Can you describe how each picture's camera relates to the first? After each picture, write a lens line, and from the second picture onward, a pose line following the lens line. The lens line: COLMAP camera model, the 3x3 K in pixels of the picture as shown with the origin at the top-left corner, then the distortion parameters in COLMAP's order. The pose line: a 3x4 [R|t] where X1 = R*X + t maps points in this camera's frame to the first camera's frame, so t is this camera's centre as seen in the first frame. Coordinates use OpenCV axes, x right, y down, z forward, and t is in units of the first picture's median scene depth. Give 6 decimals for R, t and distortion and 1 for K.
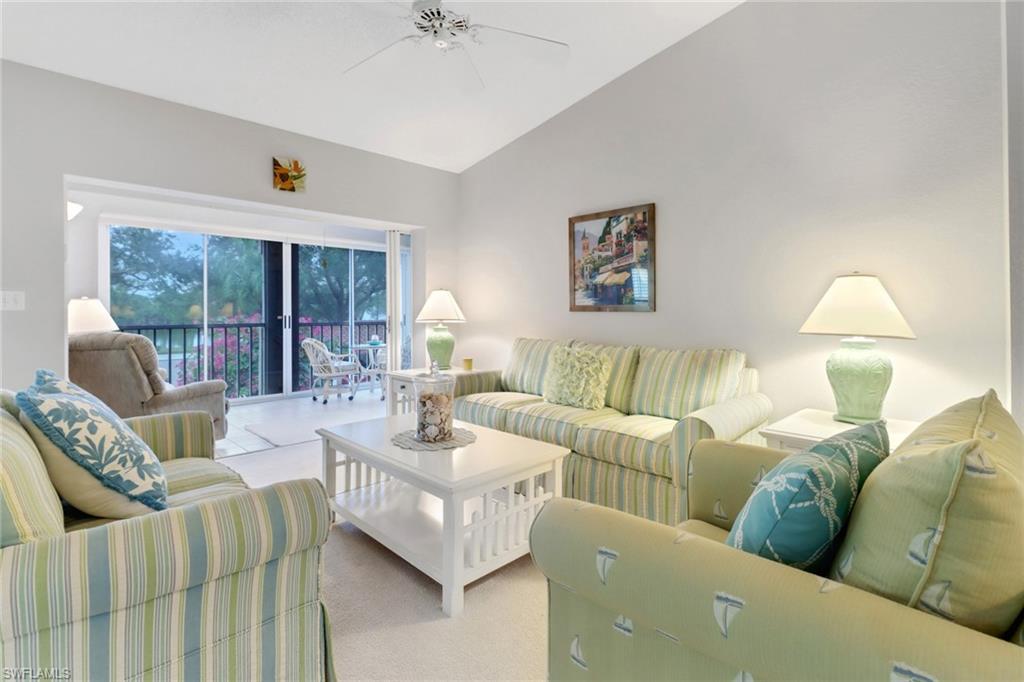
lens RADIAL K [[492.4, 0, 504.7], [0, 492.4, 308.7], [0, 0, 1]] dist [0.001521, 0.000037]
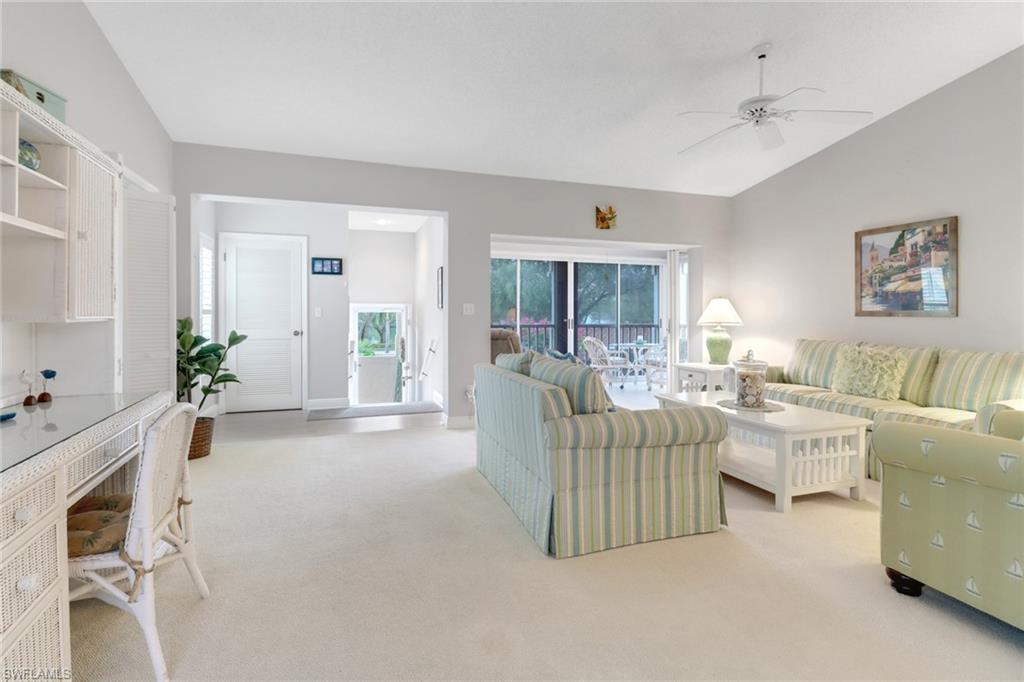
lens RADIAL K [[488.4, 0, 480.6], [0, 488.4, 317.0], [0, 0, 1]] dist [0.014156, -0.012648]
pose [[0.891230, 0.004182, -0.453532, -0.127581], [-0.000624, 0.999968, 0.007995, -0.001298], [0.453550, -0.006843, 0.891204, -0.392481]]
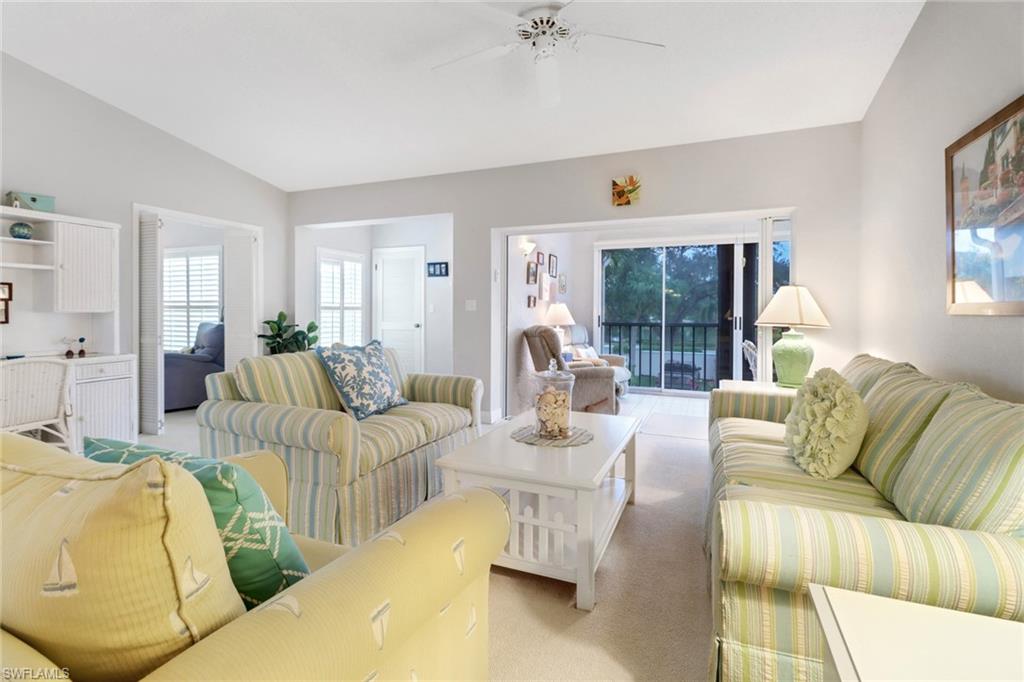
lens RADIAL K [[476.6, 0, 514.9], [0, 476.6, 317.9], [0, 0, 1]] dist [0.000695, -0.000319]
pose [[0.379218, 0.015849, -0.925172, 0.480890], [-0.001540, 0.999863, 0.016497, 0.001423], [0.925306, -0.004831, 0.379190, 0.354905]]
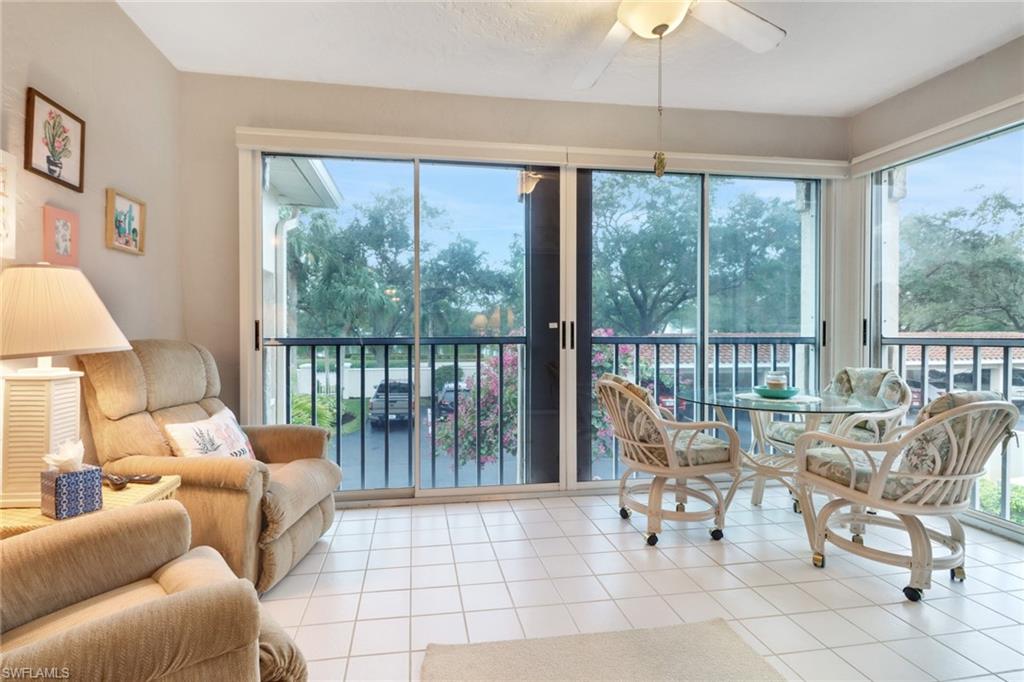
lens RADIAL K [[466.4, 0, 480.3], [0, 466.4, 330.9], [0, 0, 1]] dist [-0.000222, -0.000170]
pose [[0.798744, 0.009087, -0.601602, -0.402055], [0.001247, 0.999859, 0.016759, 0.025422], [0.601670, -0.014136, 0.798620, 0.993608]]
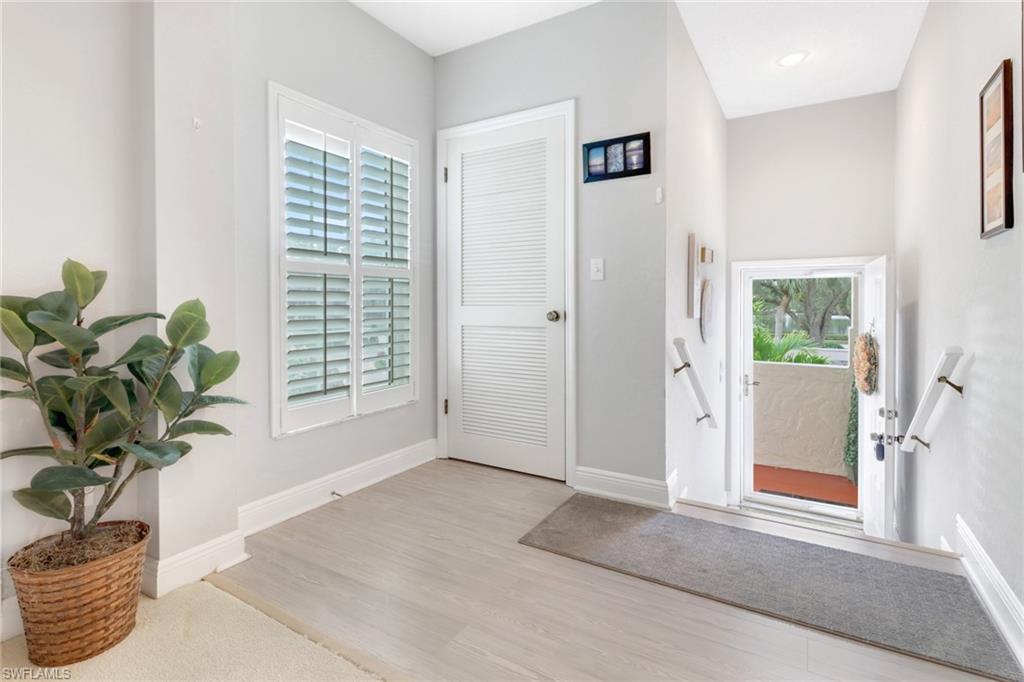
lens RADIAL K [[477.1, 0, 513.7], [0, 477.1, 307.1], [0, 0, 1]] dist [-0.001229, -0.000386]
pose [[0.261834, 0.014468, -0.965005, -0.681191], [0.005689, 0.999847, 0.016534, 0.036550], [0.965096, -0.009819, 0.261711, 0.462909]]
